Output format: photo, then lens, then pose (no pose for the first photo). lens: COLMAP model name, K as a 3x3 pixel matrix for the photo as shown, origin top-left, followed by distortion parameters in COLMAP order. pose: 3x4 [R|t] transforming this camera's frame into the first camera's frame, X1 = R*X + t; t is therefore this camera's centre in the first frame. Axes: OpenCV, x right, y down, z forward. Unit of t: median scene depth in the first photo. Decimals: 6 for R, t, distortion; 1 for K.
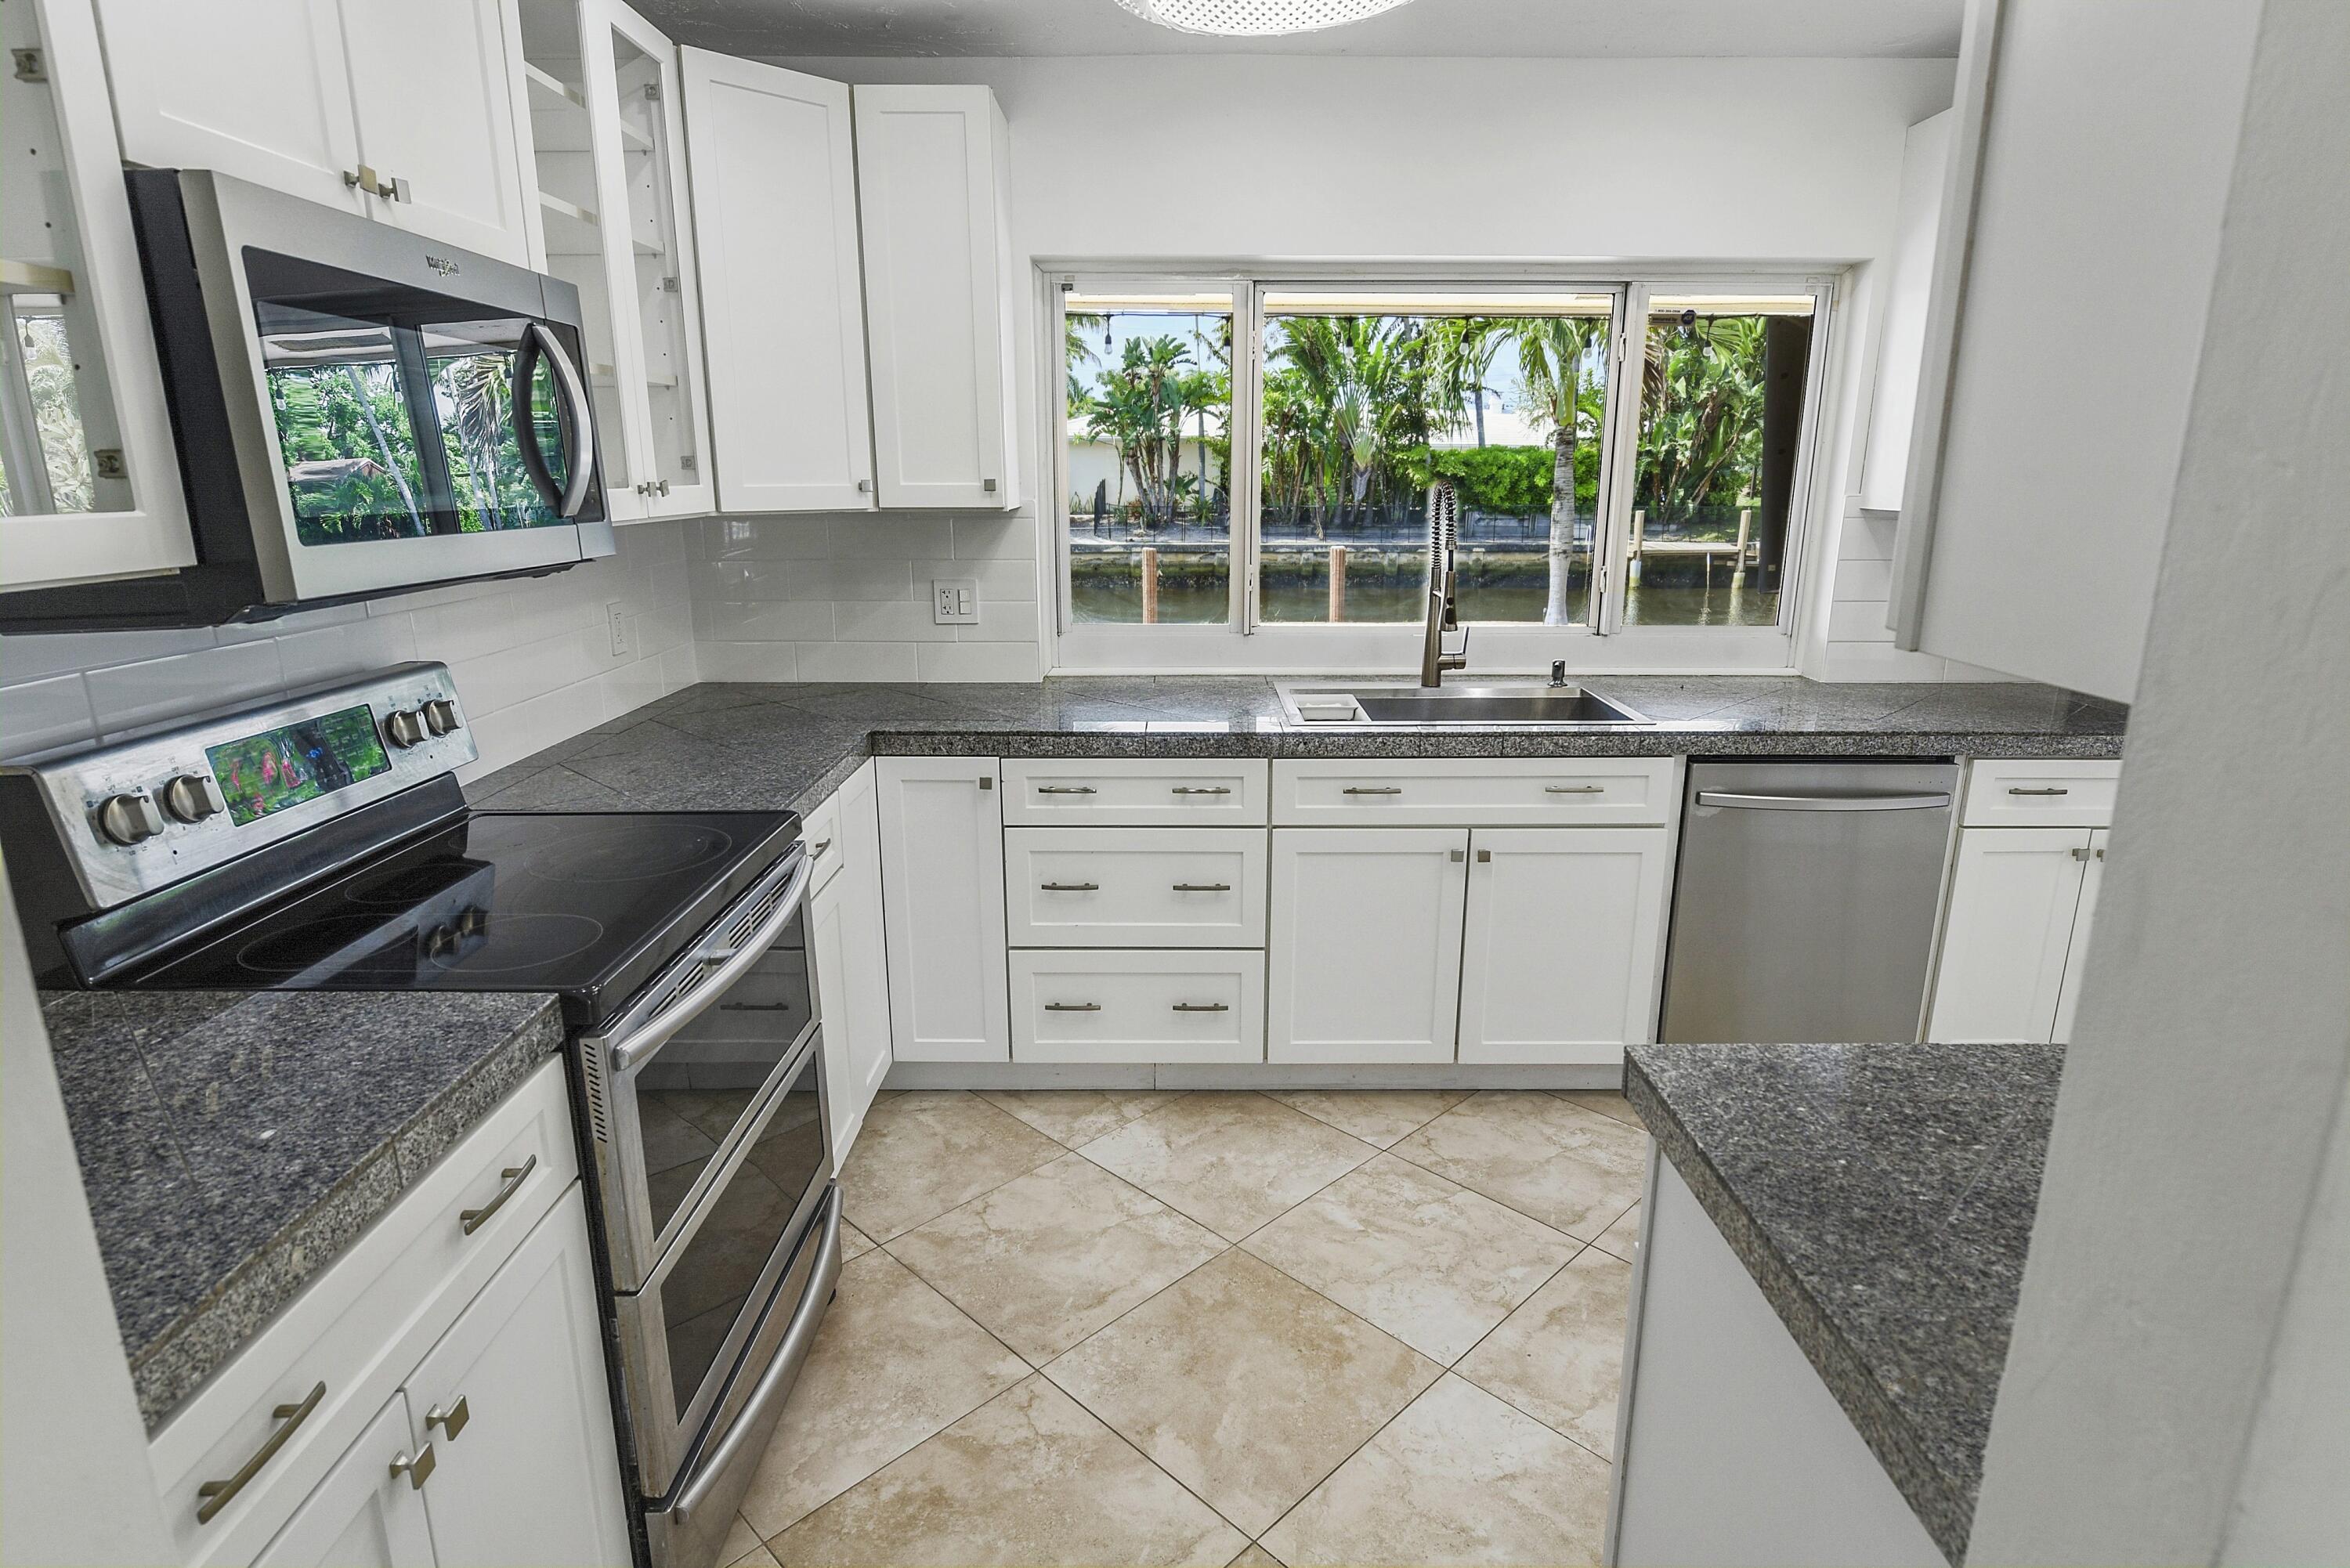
lens RADIAL K [[1198.4, 0, 1183.6], [0, 1198.4, 759.8], [0, 0, 1]] dist [-0.001330, -0.000090]
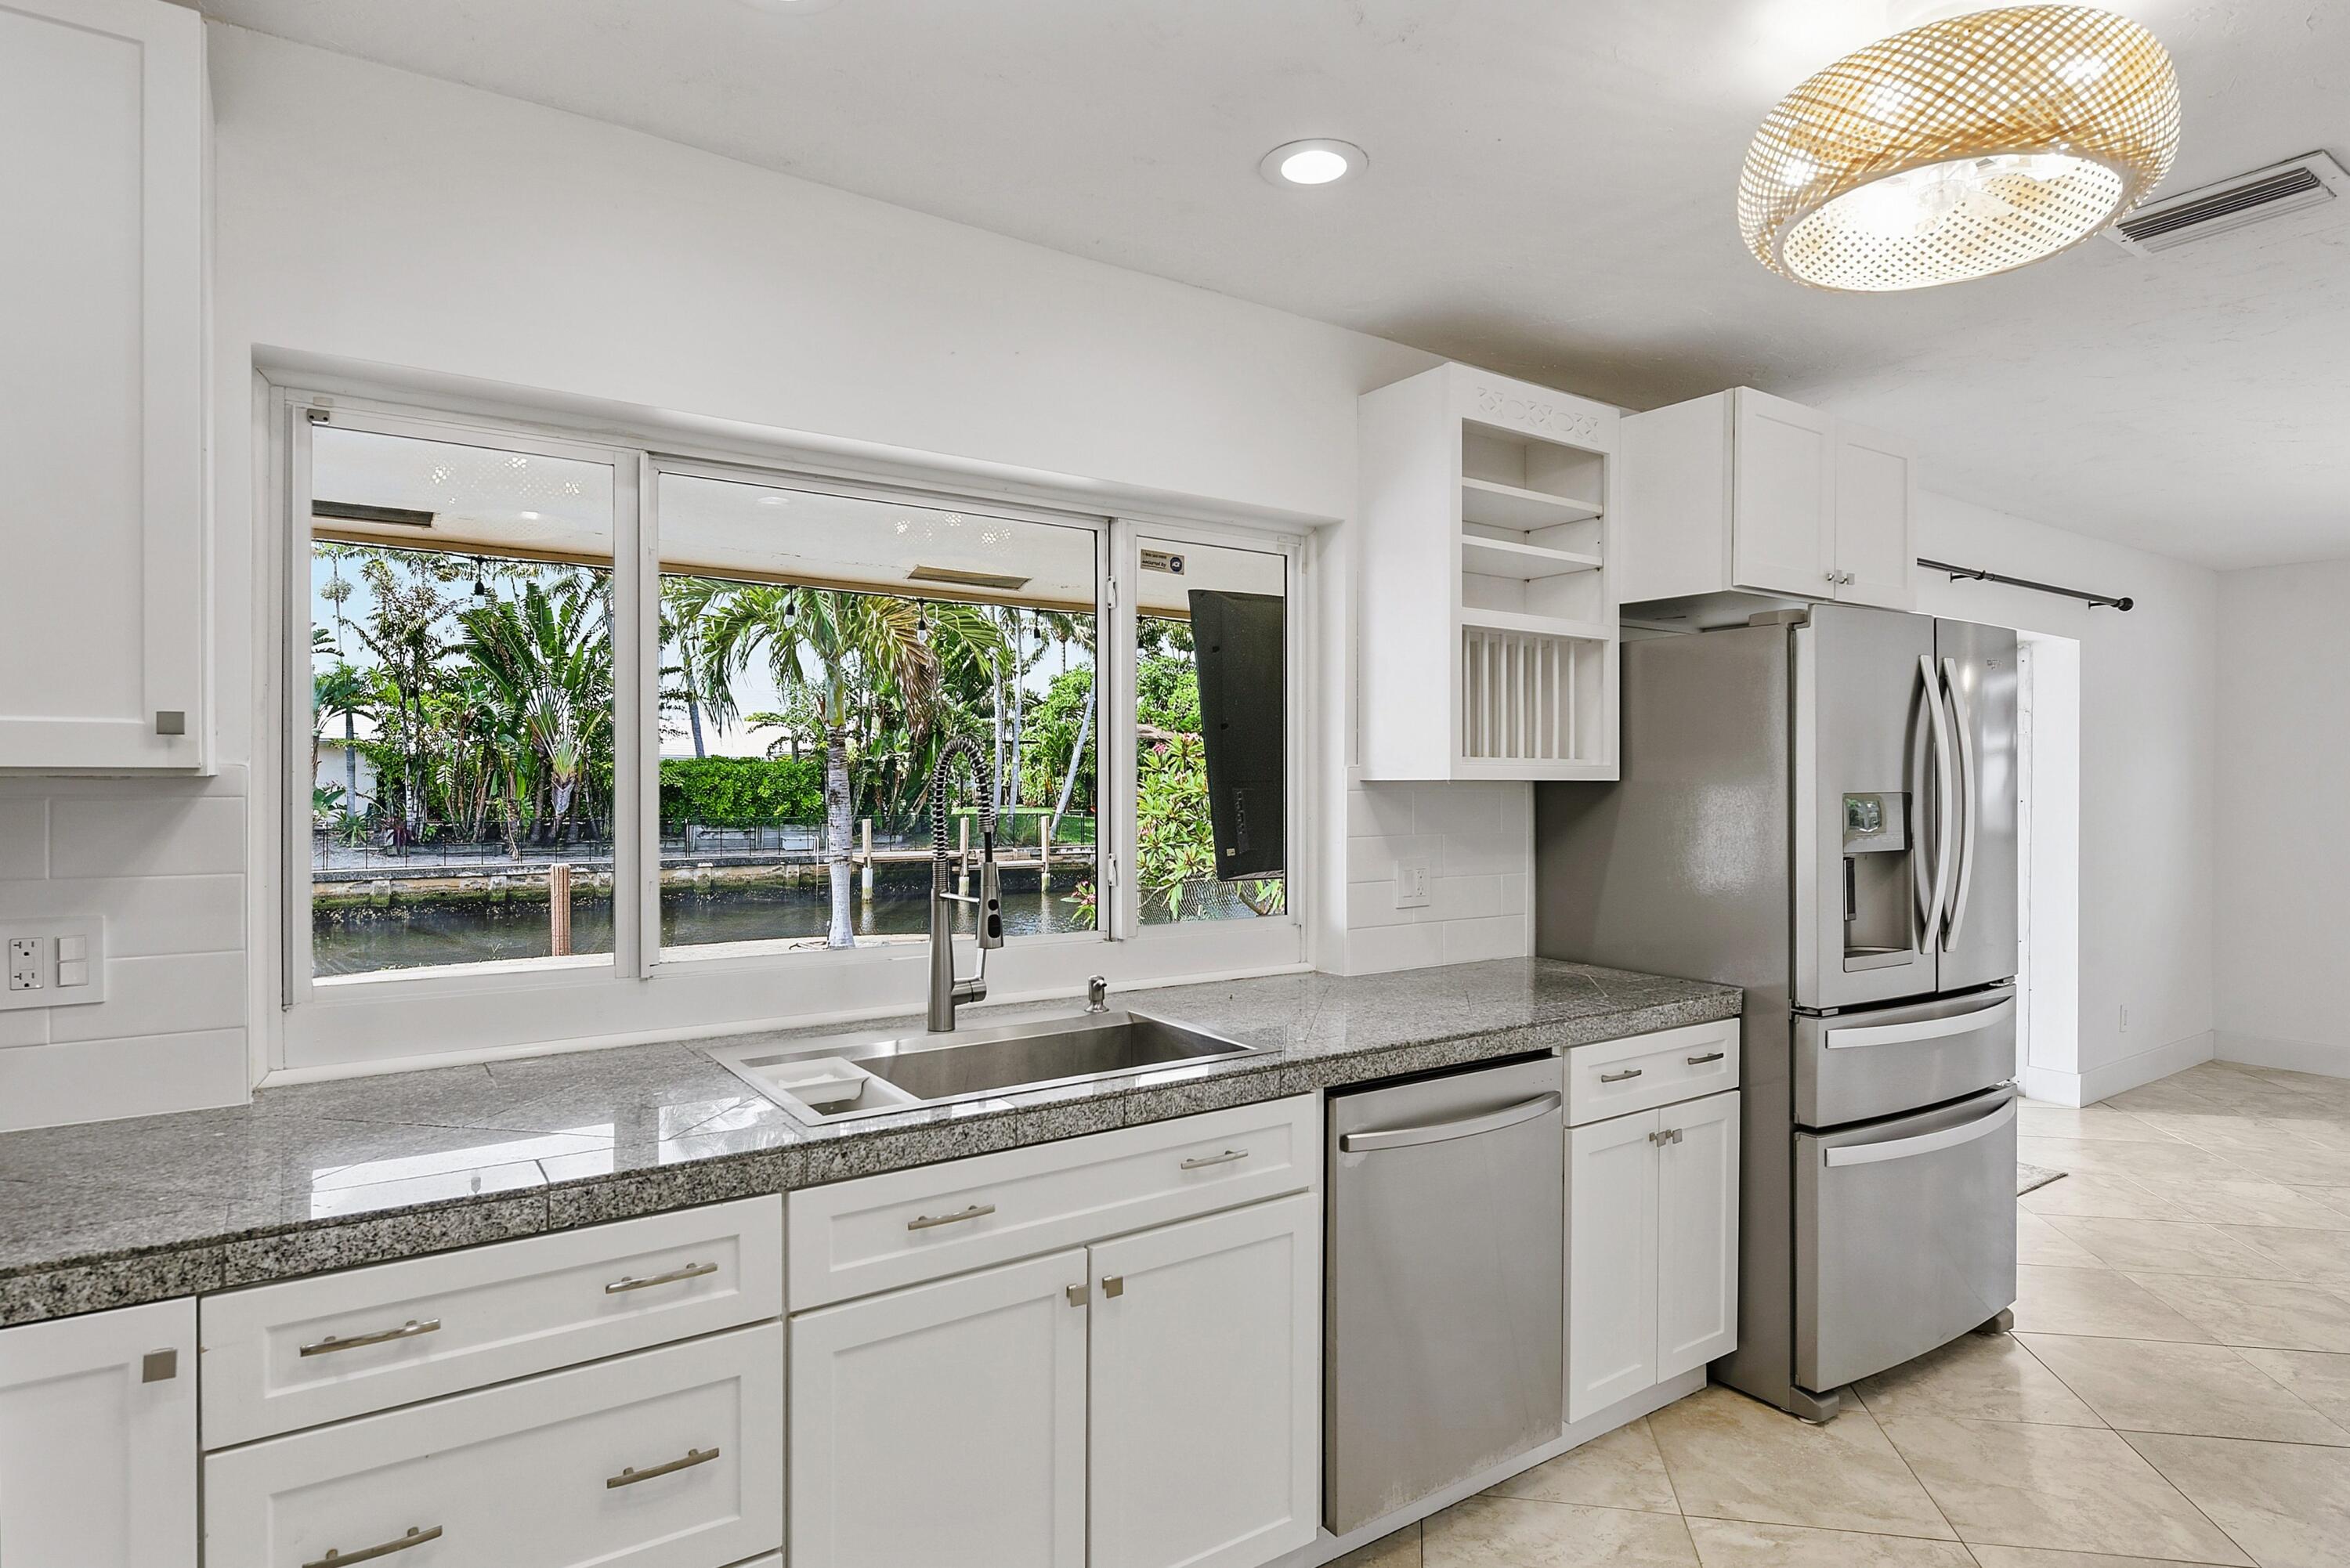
lens RADIAL K [[1239.2, 0, 1123.1], [0, 1239.2, 781.6], [0, 0, 1]] dist [-0.012389, 0.000090]
pose [[0.832134, 0.001074, 0.554574, -0.102334], [0.131352, 0.971162, -0.198973, -0.044898], [-0.538795, 0.238417, 0.807996, 0.333106]]
